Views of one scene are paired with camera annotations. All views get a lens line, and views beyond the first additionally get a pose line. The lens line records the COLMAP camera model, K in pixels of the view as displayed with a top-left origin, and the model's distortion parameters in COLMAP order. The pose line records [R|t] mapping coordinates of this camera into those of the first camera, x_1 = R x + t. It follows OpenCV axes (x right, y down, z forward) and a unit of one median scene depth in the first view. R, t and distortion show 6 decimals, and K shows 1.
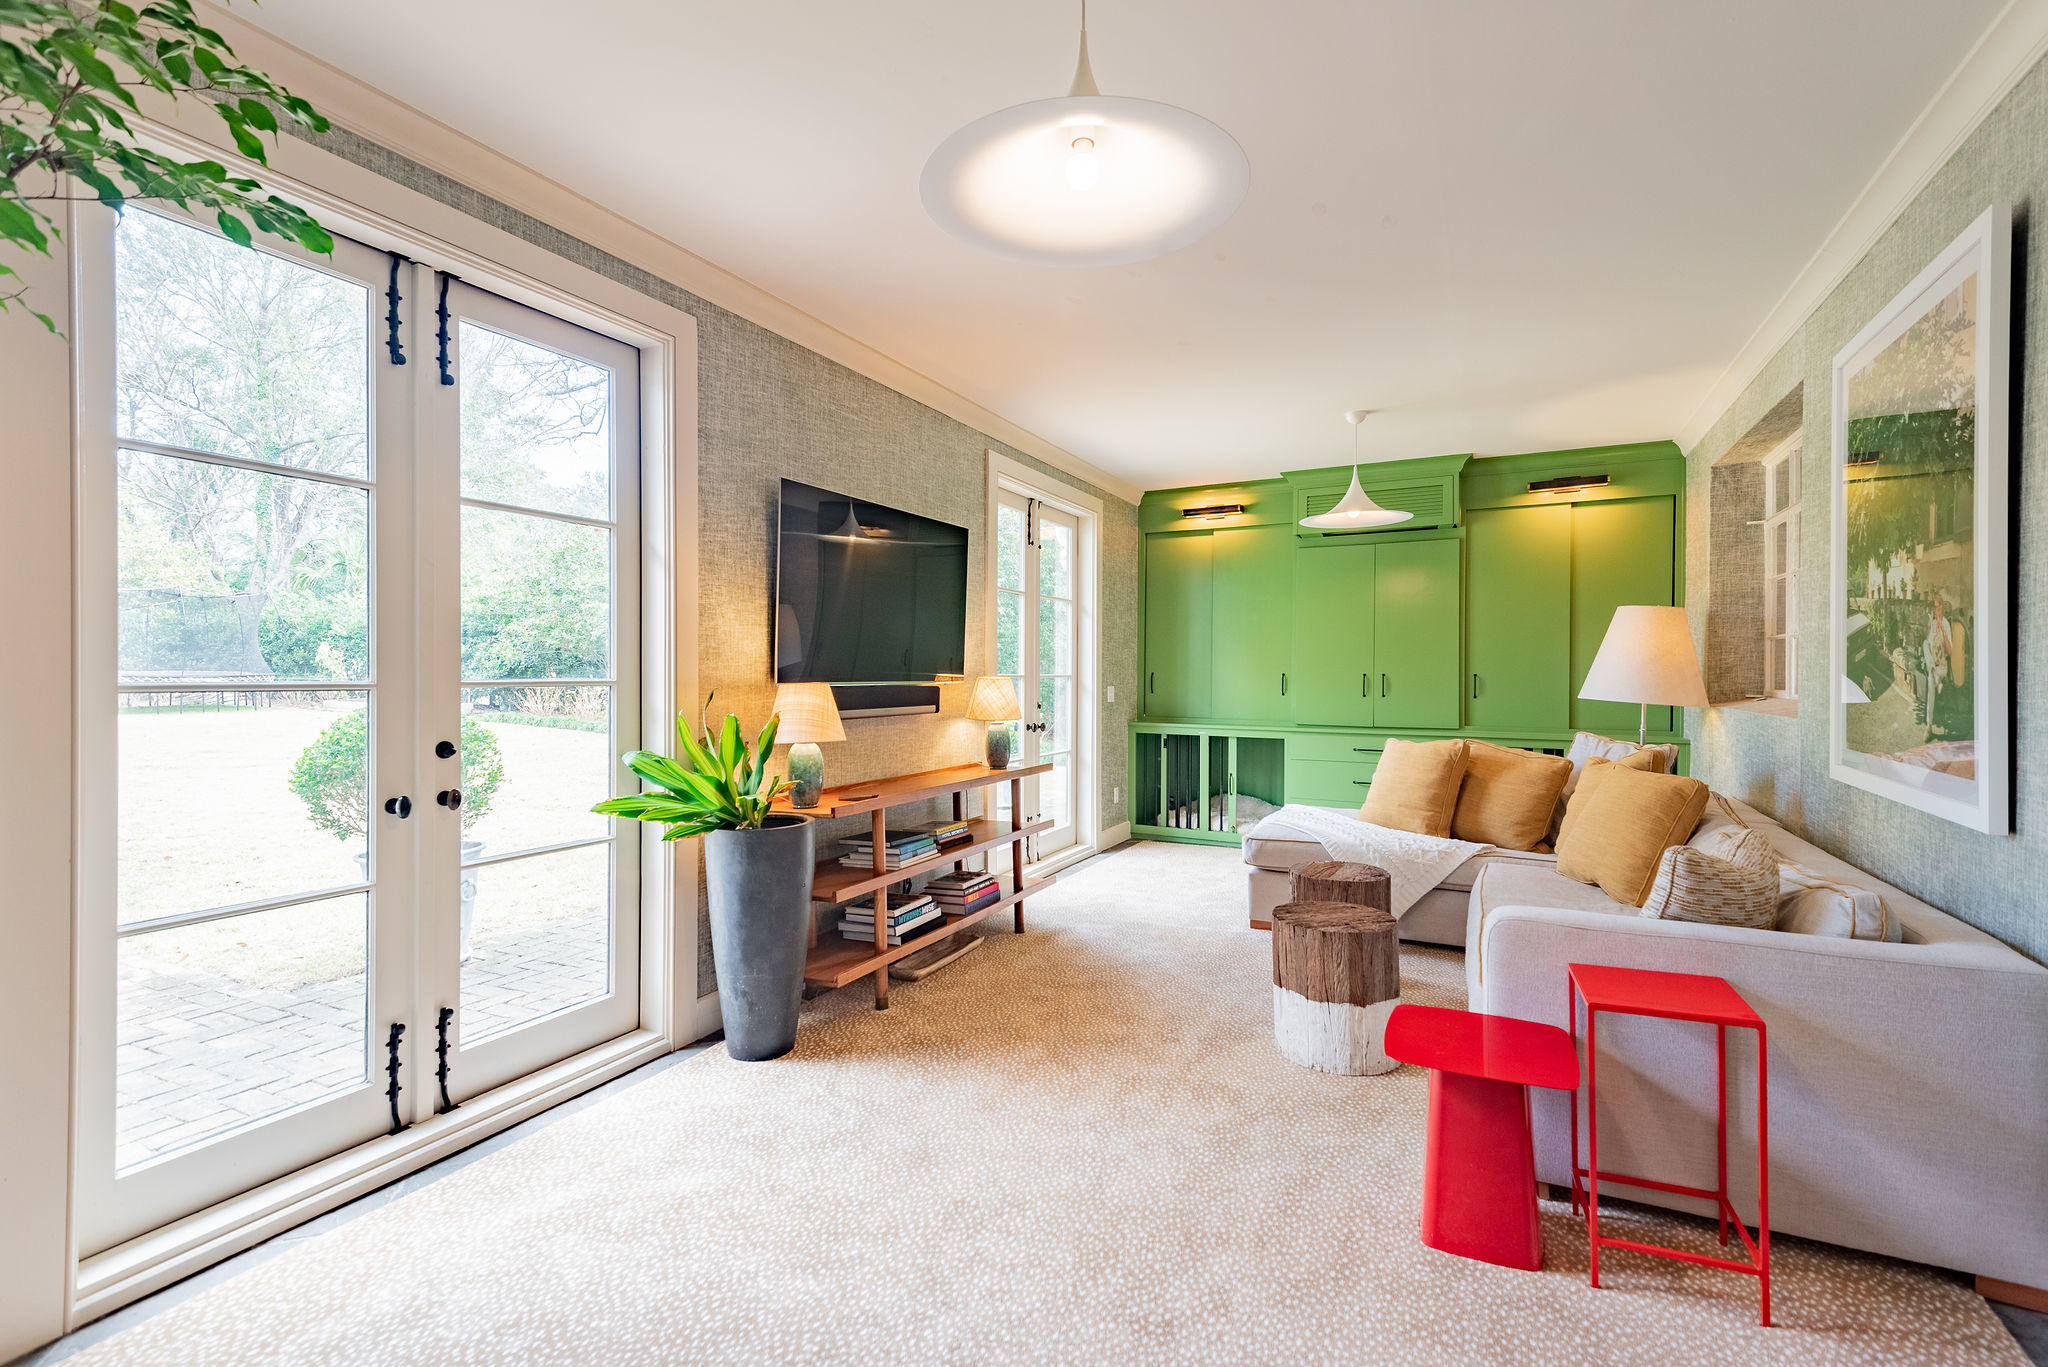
lens RADIAL K [[930.1, 0, 1031.6], [0, 930.1, 675.0], [0, 0, 1]] dist [-0.002542, -0.000385]
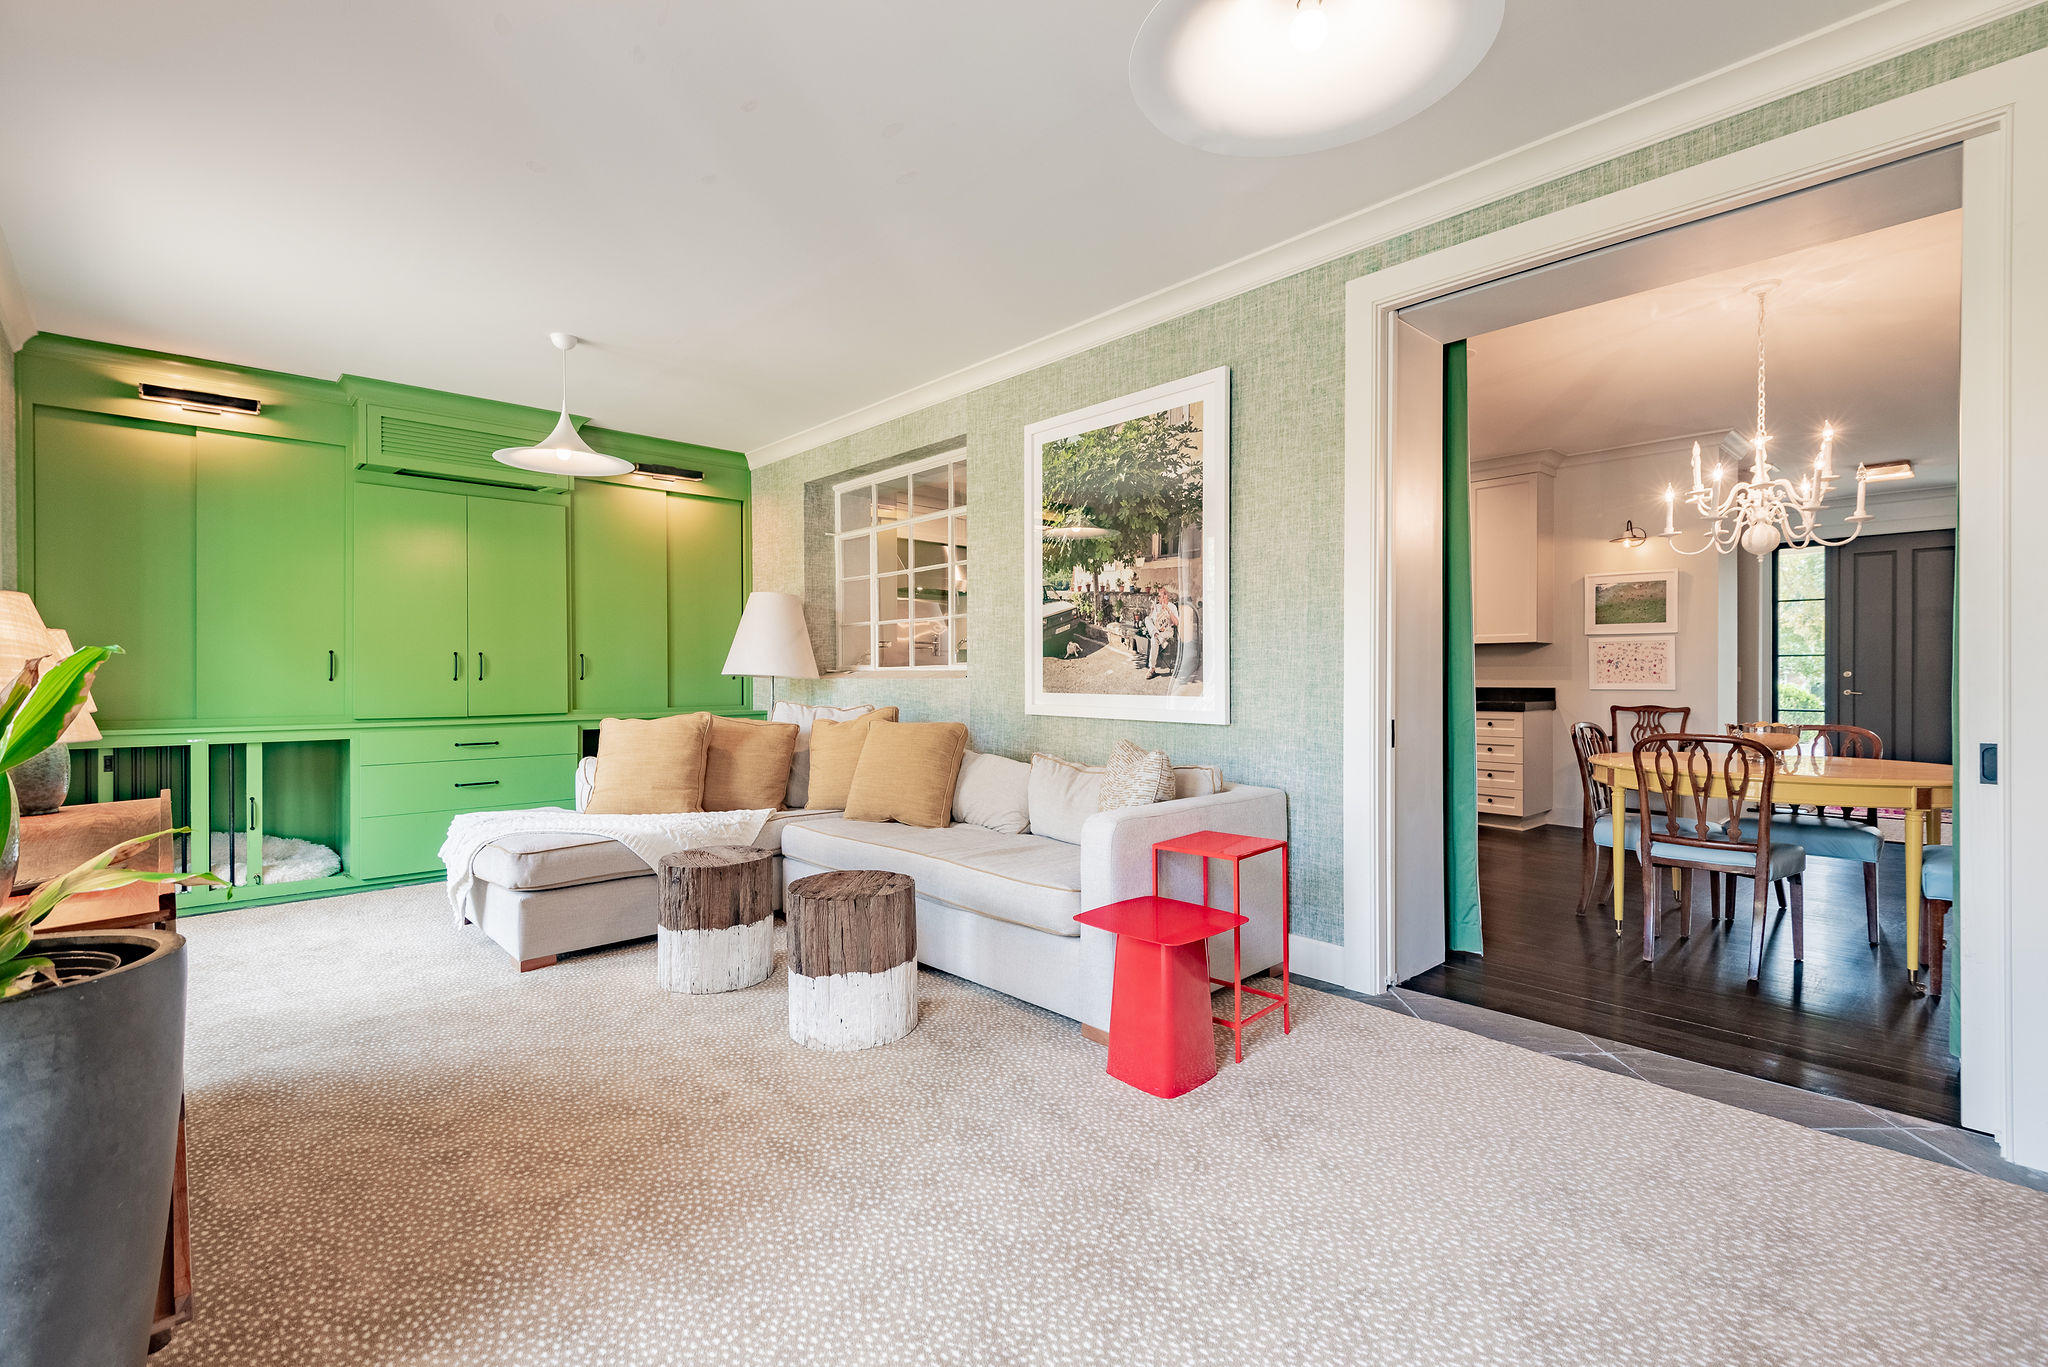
lens RADIAL K [[912.6, 0, 1024.0], [0, 912.6, 683.5], [0, 0, 1]] dist [0.011409, -0.000799]
pose [[0.328539, -0.011124, 0.944425, -0.382858], [0.010454, 0.999912, 0.008141, 0.039480], [-0.944432, 0.007198, 0.328627, 0.415480]]
